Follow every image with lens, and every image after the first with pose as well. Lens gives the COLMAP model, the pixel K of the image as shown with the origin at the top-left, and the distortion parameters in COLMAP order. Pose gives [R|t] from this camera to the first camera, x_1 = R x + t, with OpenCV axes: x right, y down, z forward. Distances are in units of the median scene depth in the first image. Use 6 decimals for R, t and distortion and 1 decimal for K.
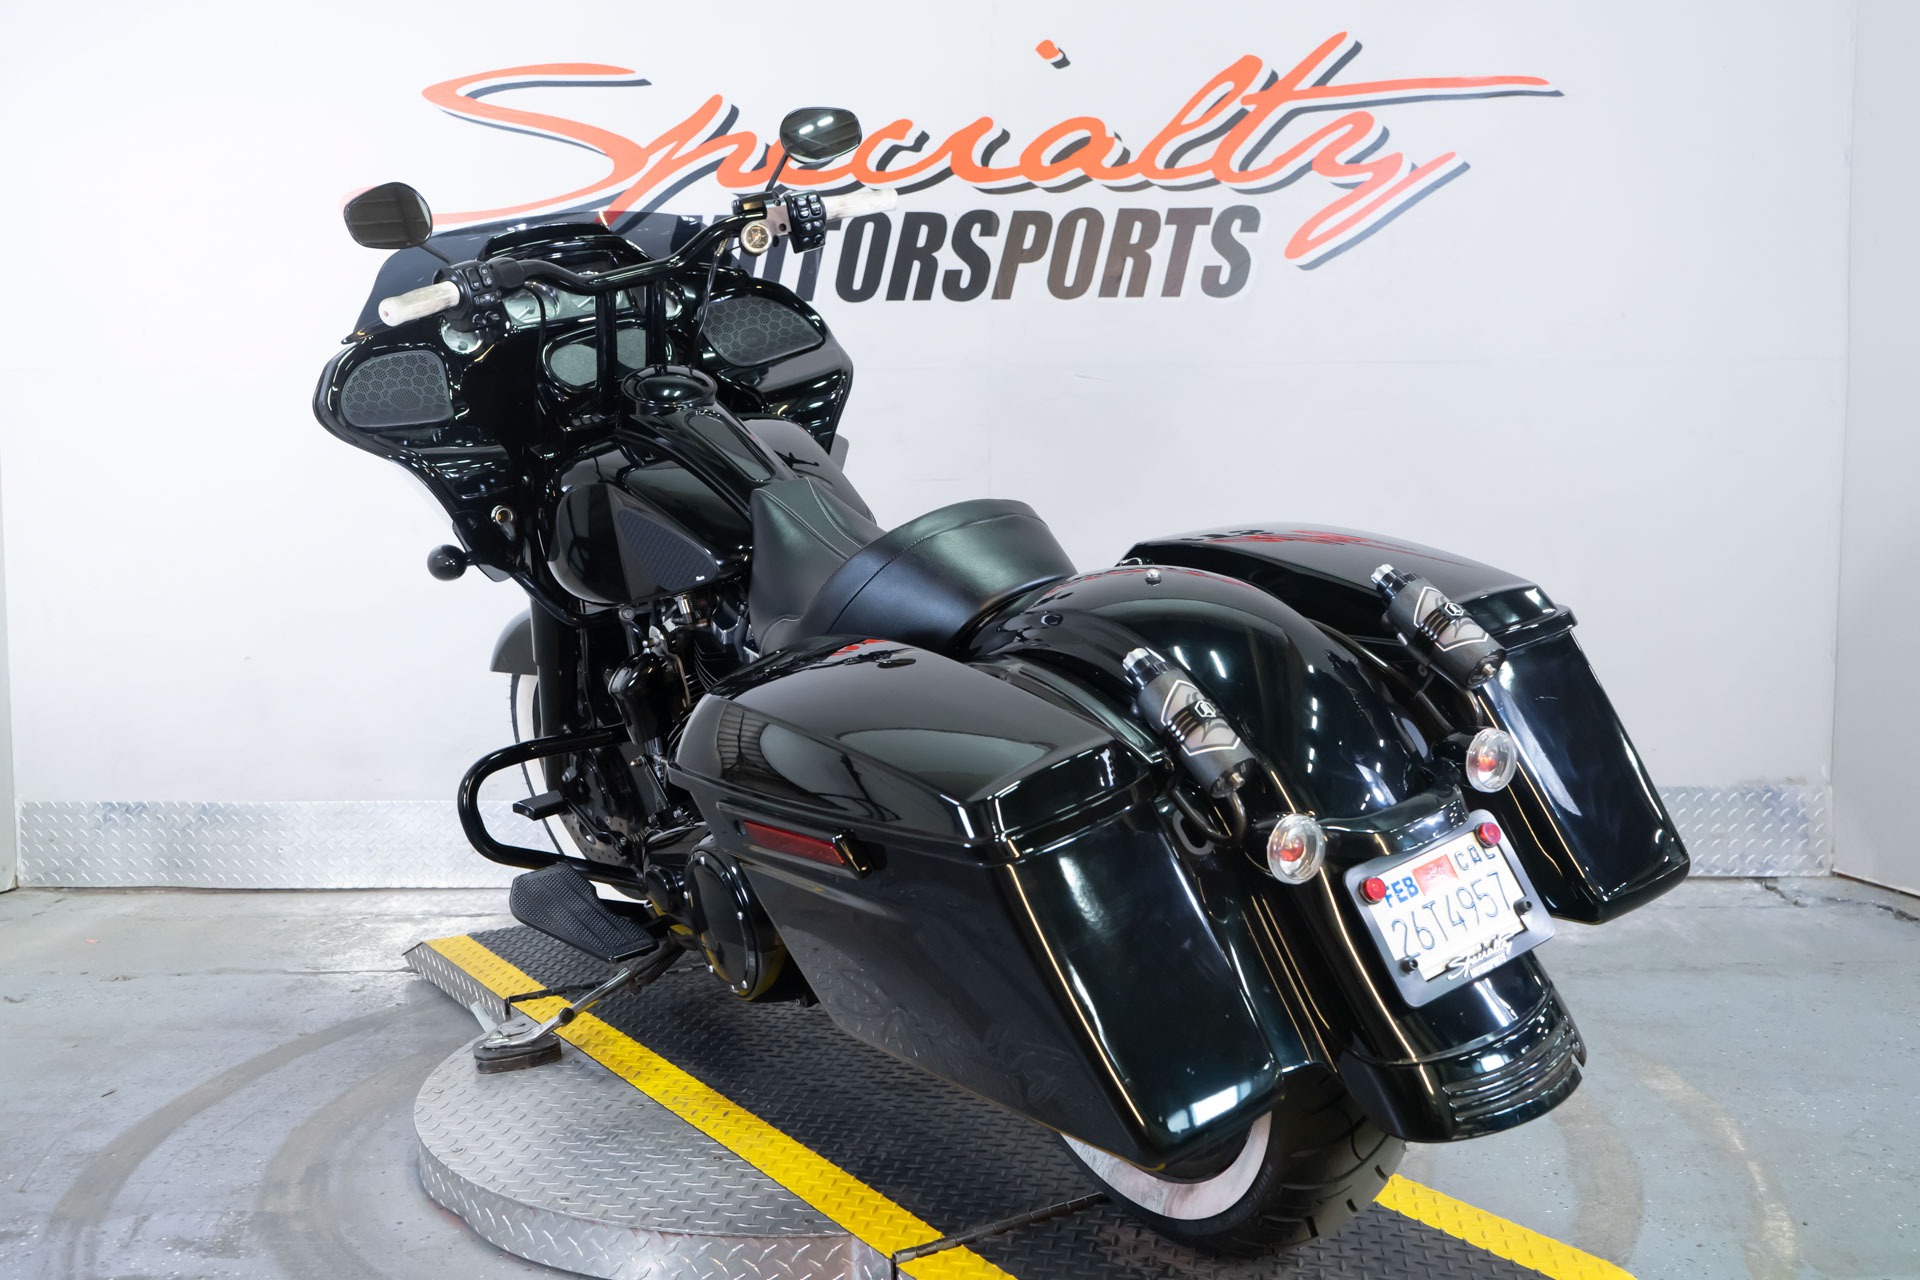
lens RADIAL K [[1803.5, 0, 963.4], [0, 1803.5, 644.1], [0, 0, 1]] dist [0.000836, 0.000000]
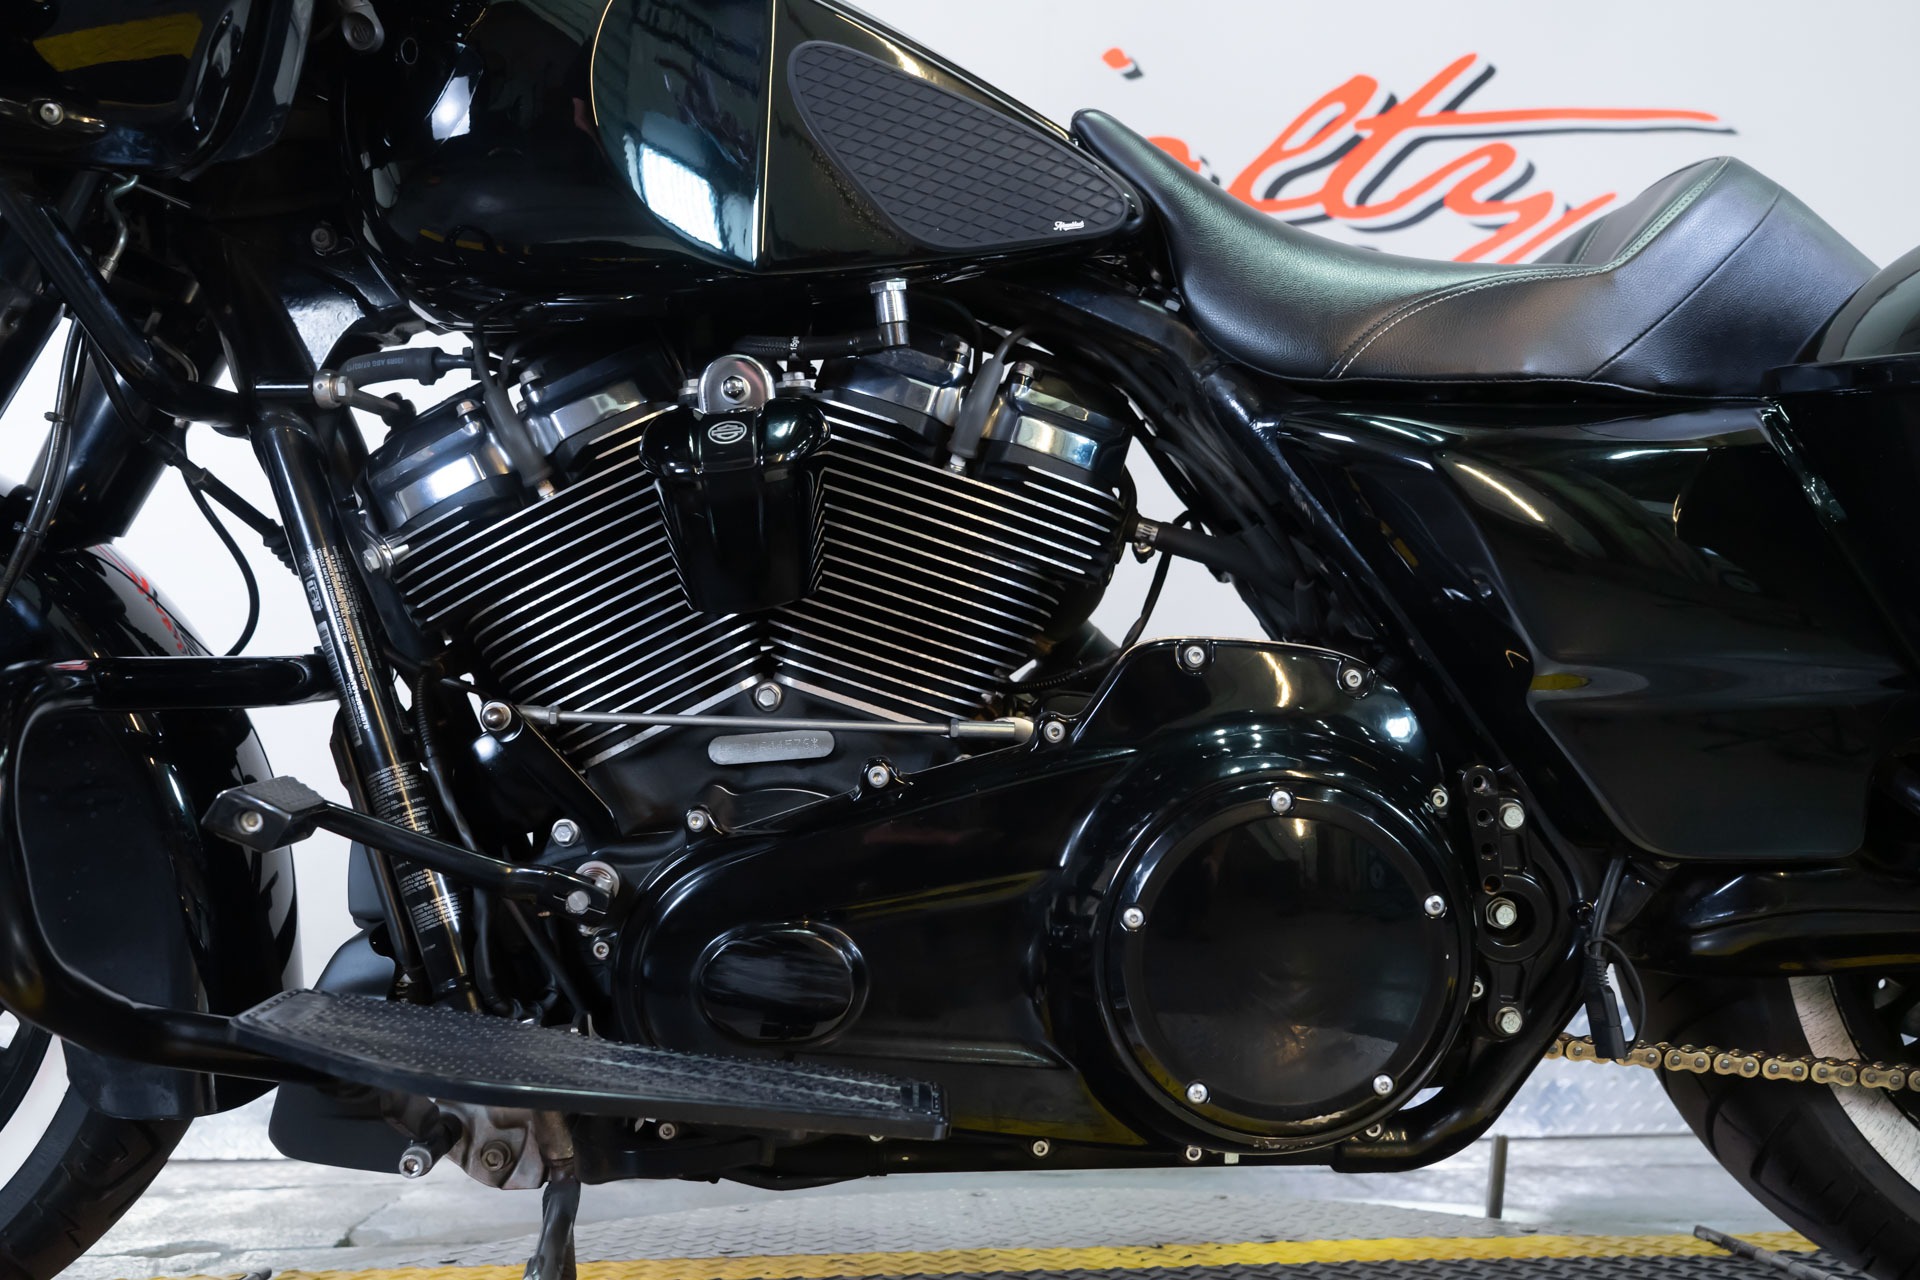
lens RADIAL K [[1640.2, 0, 959.5], [0, 1640.2, 646.5], [0, 0, 1]] dist [0.006709, -0.013448]
pose [[0.995360, 0.023461, 0.093313, -0.084948], [-0.000024, 0.969878, -0.243592, 0.104179], [-0.096217, 0.242460, 0.965378, 0.359934]]
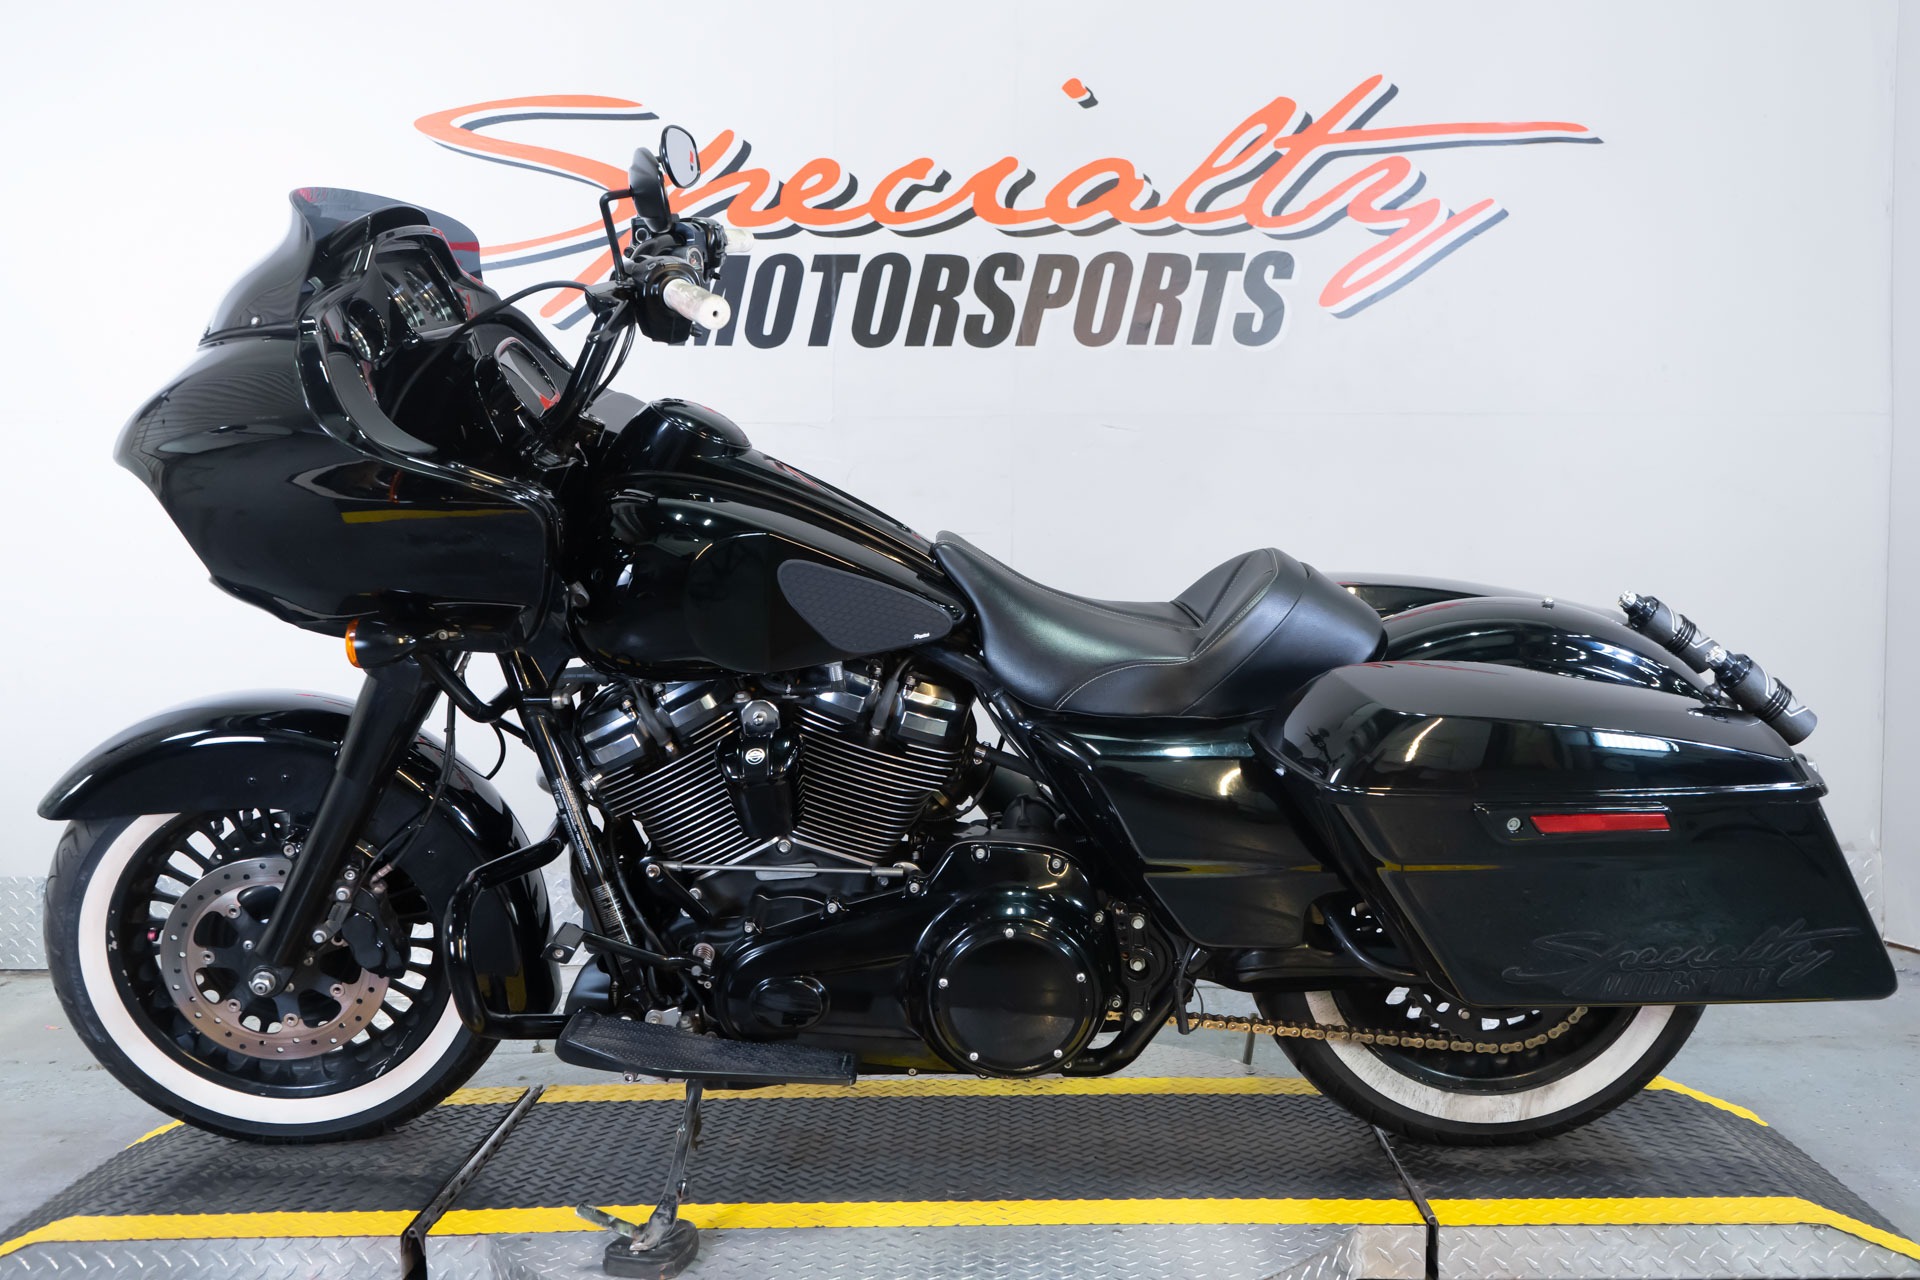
lens RADIAL K [[1913.7, 0, 955.1], [0, 1913.7, 645.3], [0, 0, 1]] dist [0.004658, 0.000000]
pose [[0.998903, 0.001185, 0.046814, -0.064248], [0.000299, 0.999498, -0.031691, 0.000095], [-0.046828, 0.031670, 0.998401, -0.008469]]
